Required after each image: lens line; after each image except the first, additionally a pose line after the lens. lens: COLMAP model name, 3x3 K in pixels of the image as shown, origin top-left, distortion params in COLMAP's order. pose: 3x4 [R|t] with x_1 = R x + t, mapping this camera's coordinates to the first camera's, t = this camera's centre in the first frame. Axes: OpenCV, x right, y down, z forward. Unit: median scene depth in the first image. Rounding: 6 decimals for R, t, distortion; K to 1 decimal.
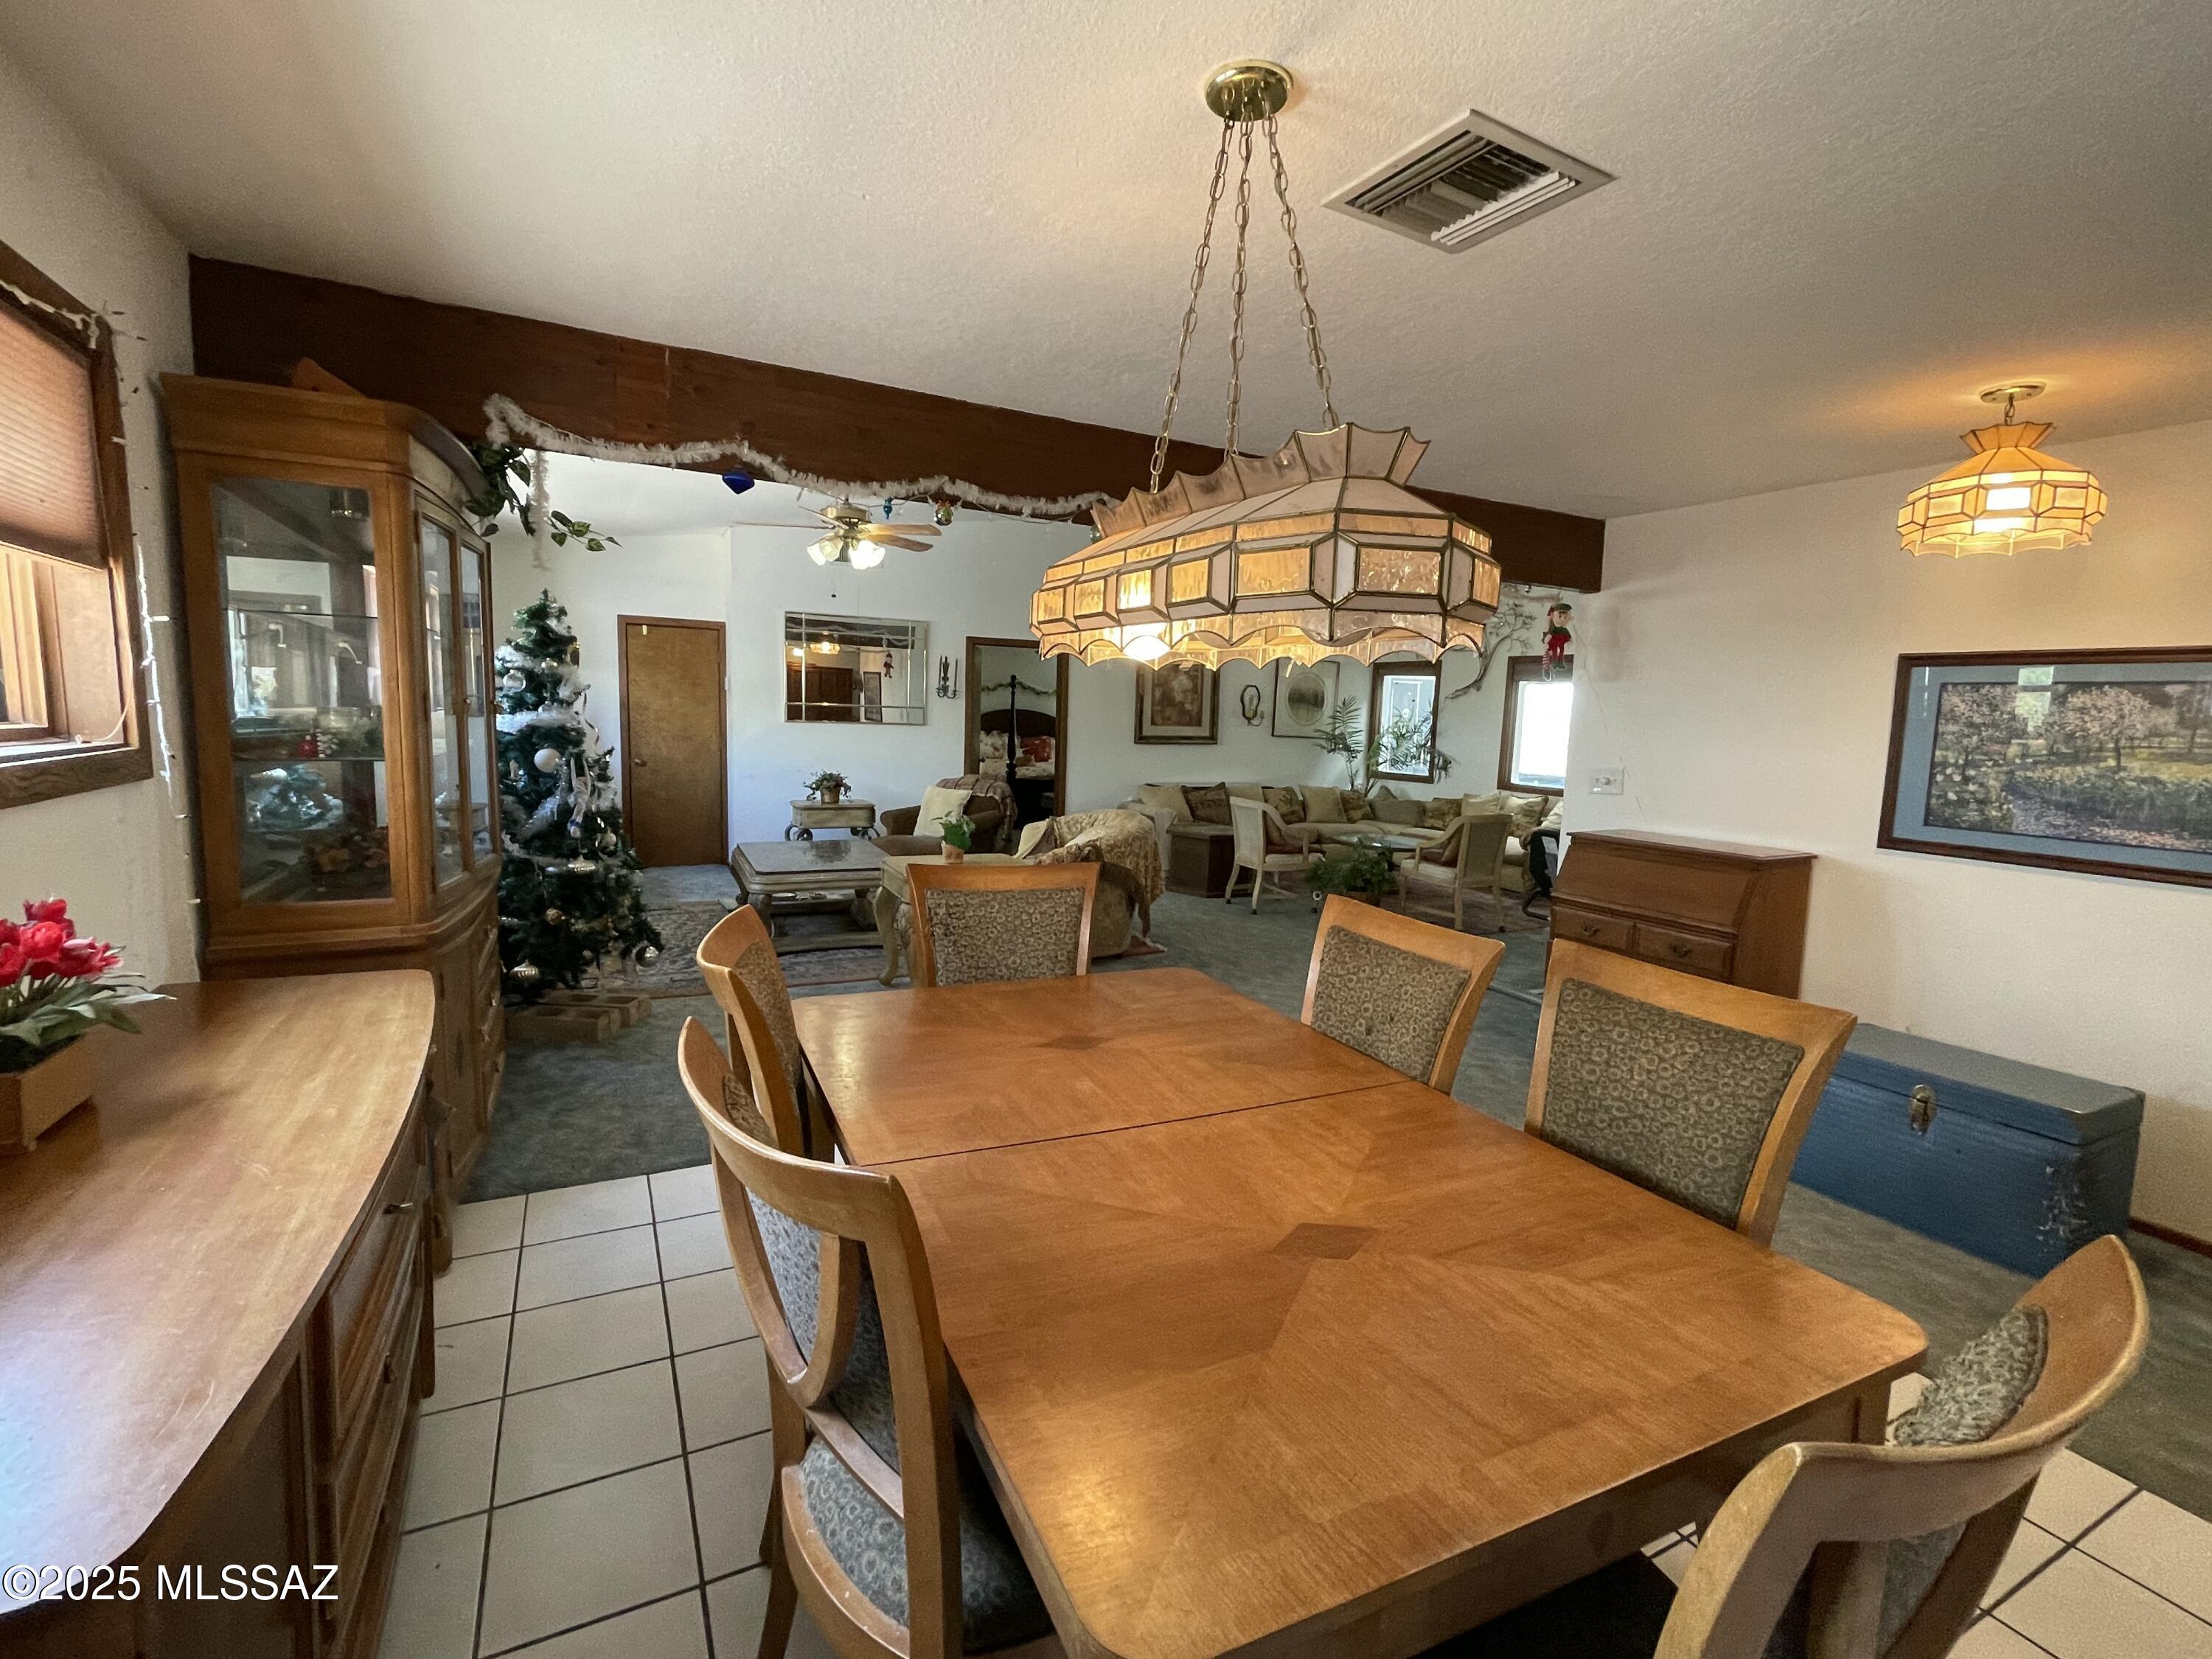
lens RADIAL K [[997.7, 0, 1112.1], [0, 997.7, 826.5], [0, 0, 1]] dist [-0.004248, 0.000292]
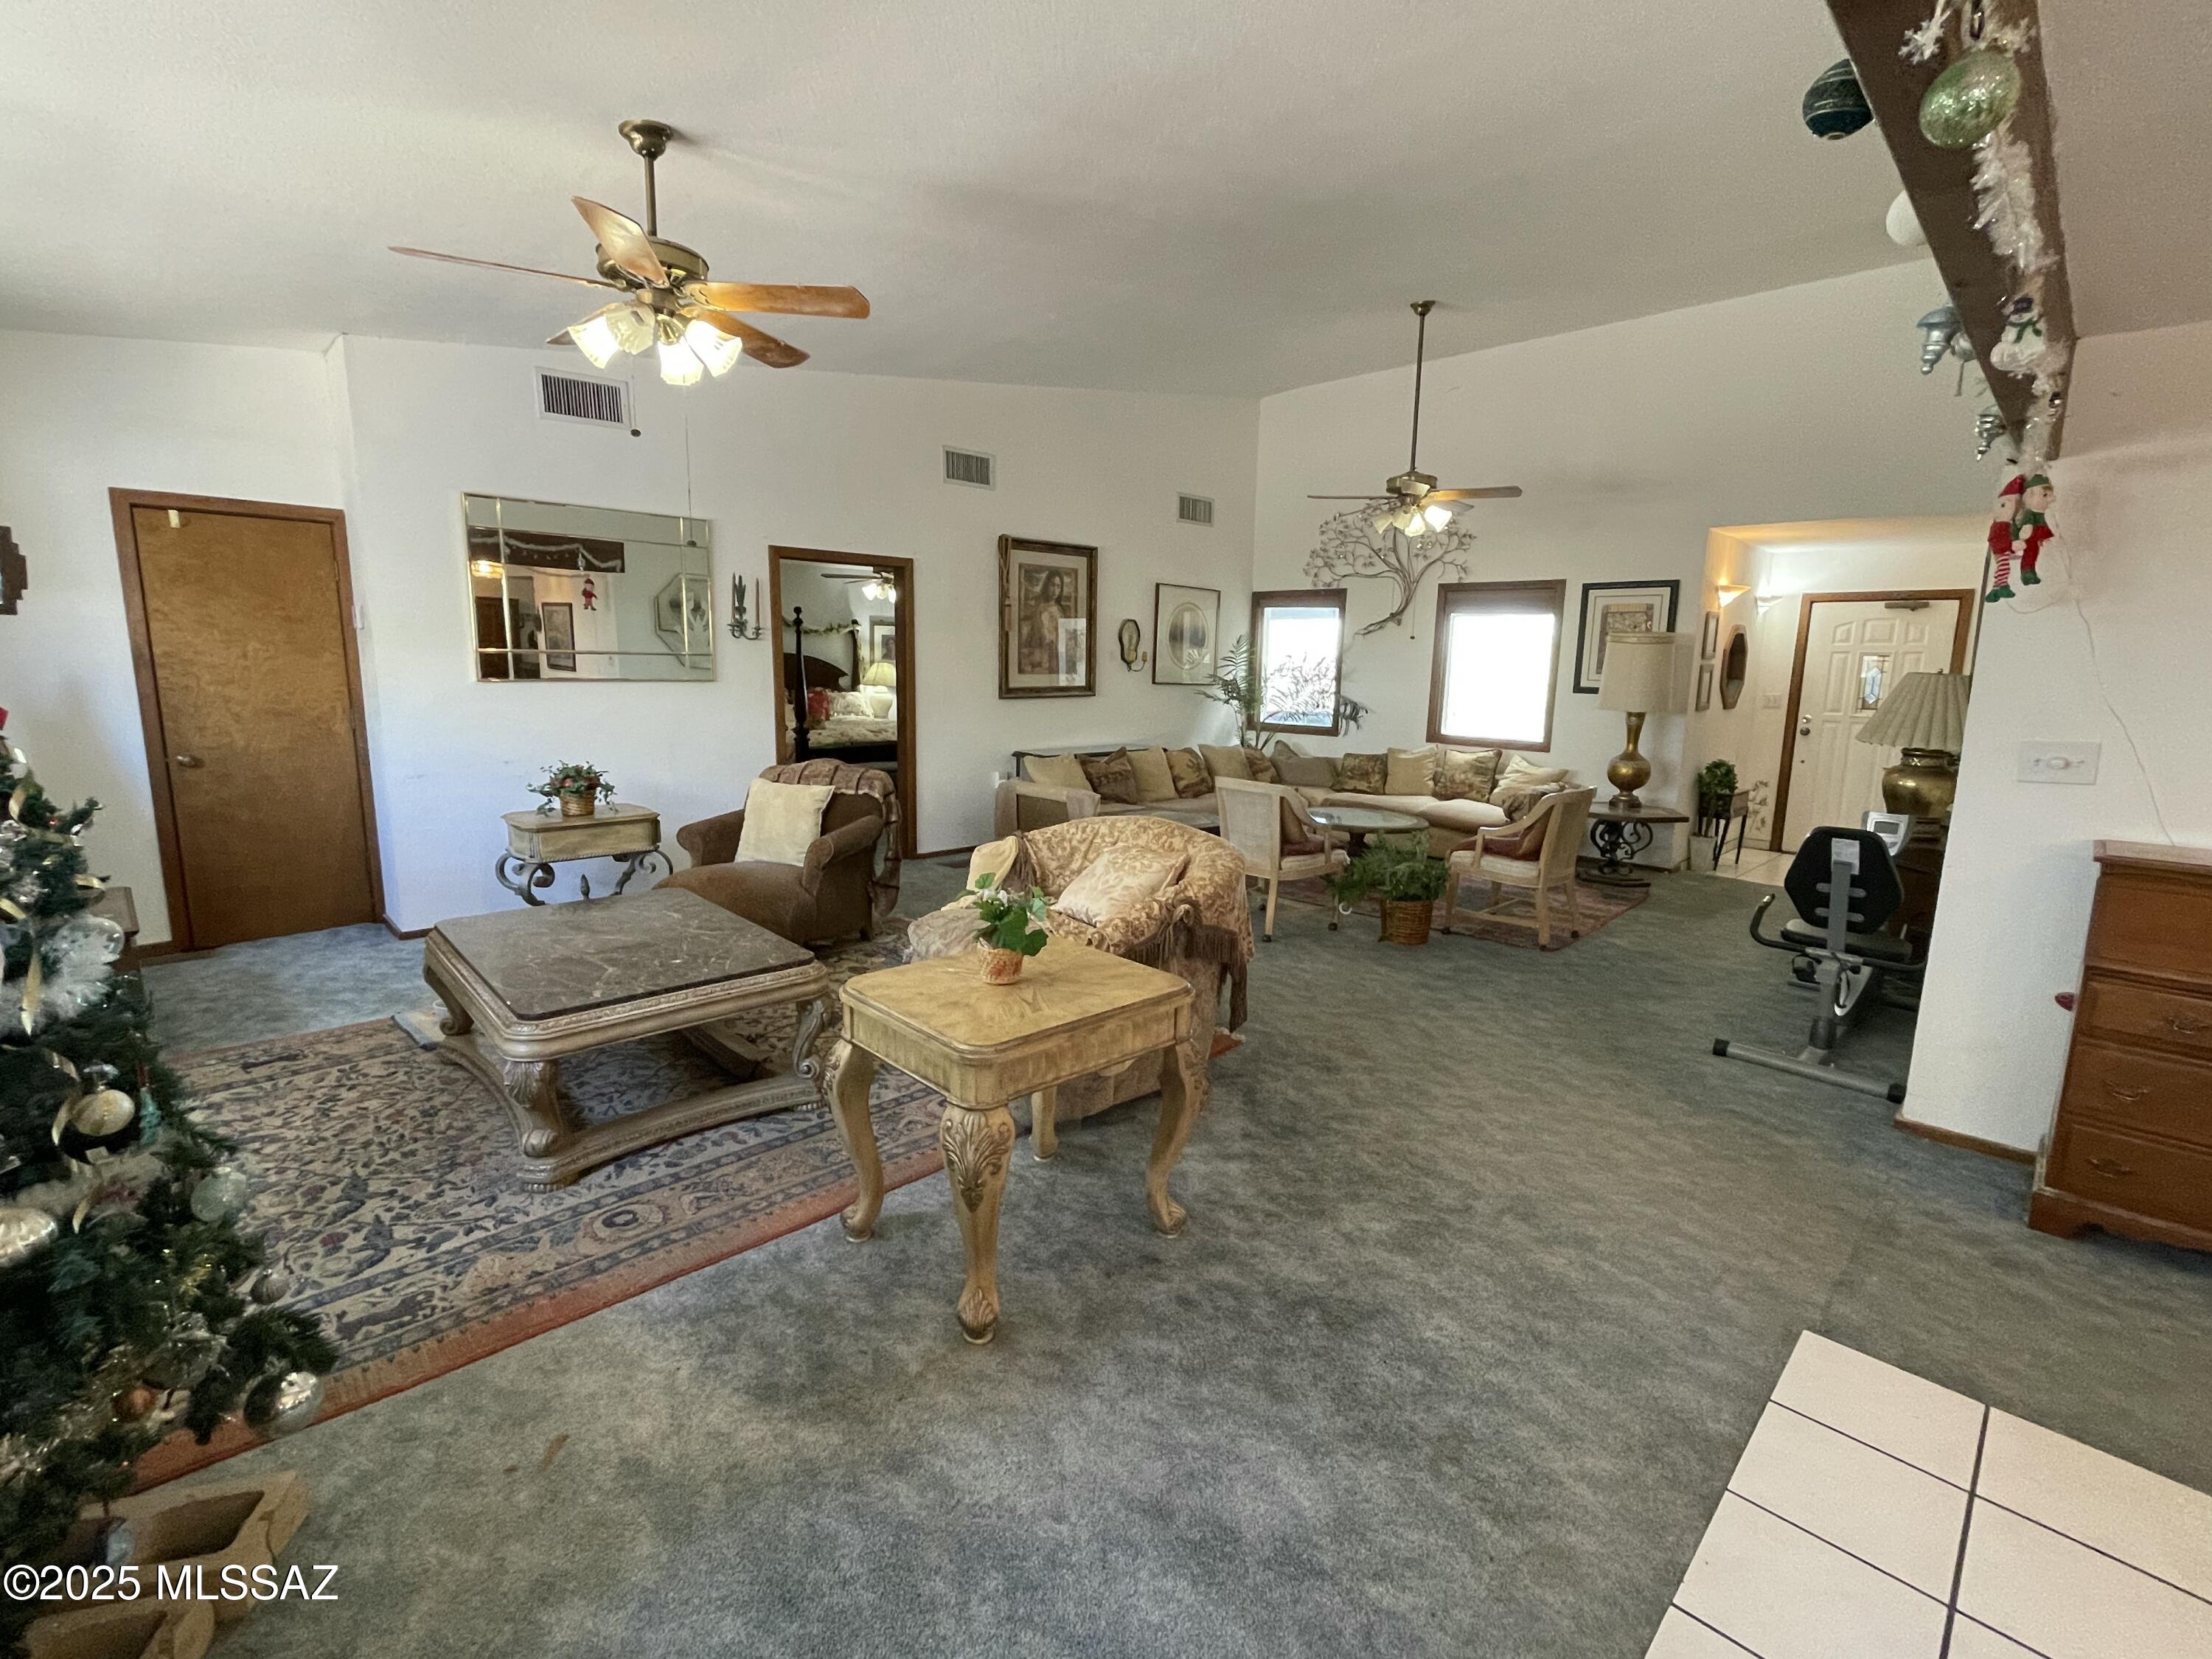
lens RADIAL K [[997.7, 0, 1111.6], [0, 997.7, 824.8], [0, 0, 1]] dist [-0.004248, 0.000292]
pose [[0.953221, -0.063625, 0.295503, -0.148787], [0.046031, 0.996749, 0.066127, -0.041805], [-0.298750, -0.049431, 0.953050, 0.314707]]
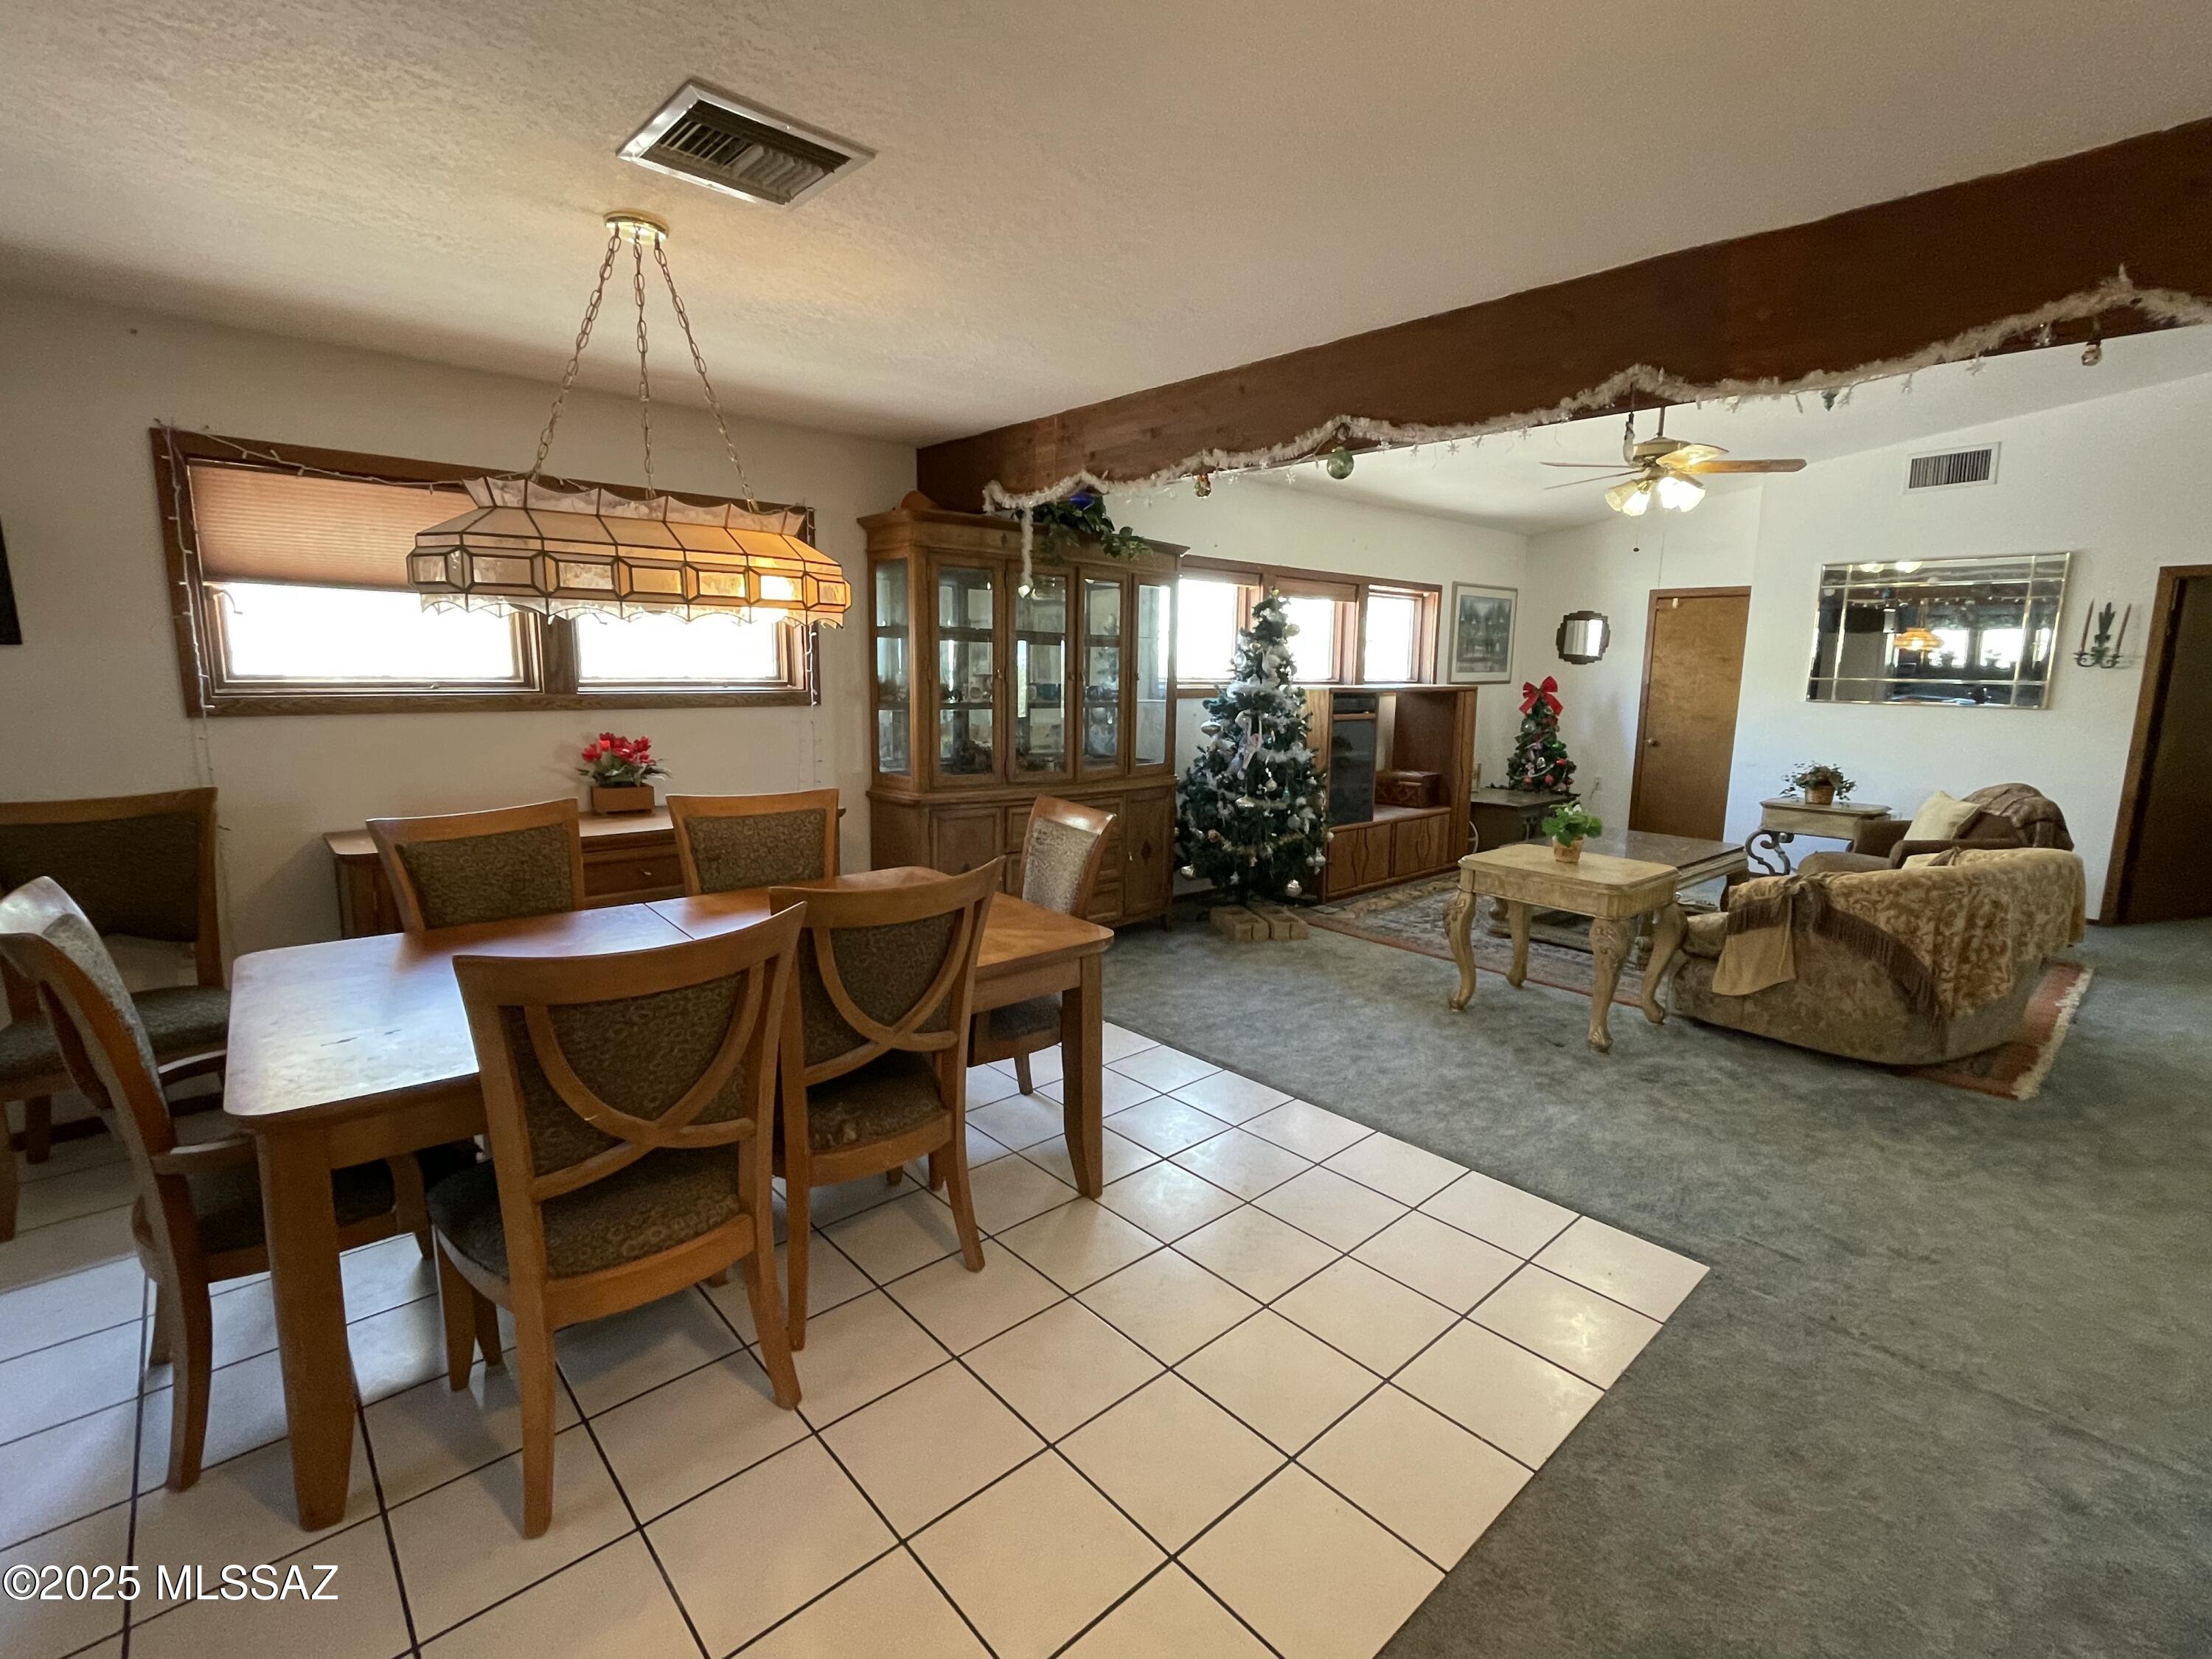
lens RADIAL K [[997.7, 0, 1104.9], [0, 997.7, 824.8], [0, 0, 1]] dist [-0.004248, 0.000292]
pose [[0.250001, 0.125342, -0.960098, 0.326240], [-0.117229, 0.988209, 0.098486, -0.018353], [0.961123, 0.087930, 0.261747, 0.244793]]
